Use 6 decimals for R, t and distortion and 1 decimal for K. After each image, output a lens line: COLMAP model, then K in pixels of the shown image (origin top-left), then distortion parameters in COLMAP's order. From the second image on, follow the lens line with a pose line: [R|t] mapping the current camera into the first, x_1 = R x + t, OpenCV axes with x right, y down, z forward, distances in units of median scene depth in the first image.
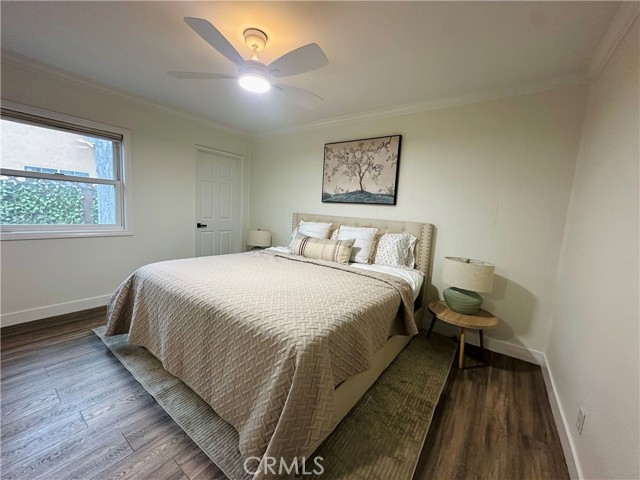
lens RADIAL K [[255.3, 0, 319.1], [0, 255.3, 240.9], [0, 0, 1]] dist [-0.001818, 0.000097]
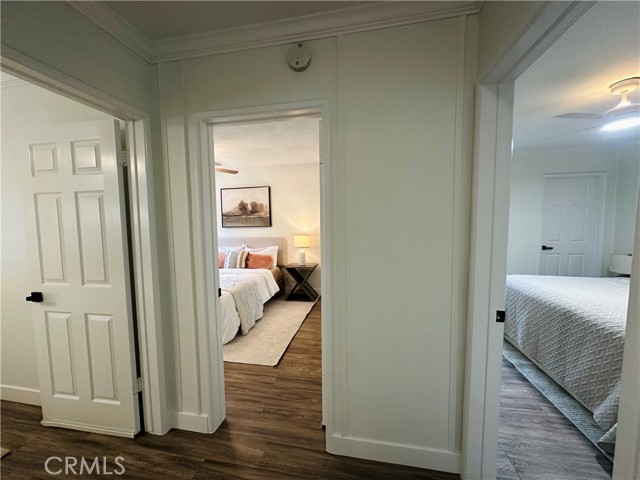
lens RADIAL K [[255.3, 0, 317.4], [0, 255.3, 241.5], [0, 0, 1]] dist [-0.001818, 0.000097]
pose [[0.426537, 0.003559, -0.904463, 0.199979], [-0.071075, 0.997032, -0.029595, 0.027470], [0.901673, 0.076908, 0.425523, -0.692820]]
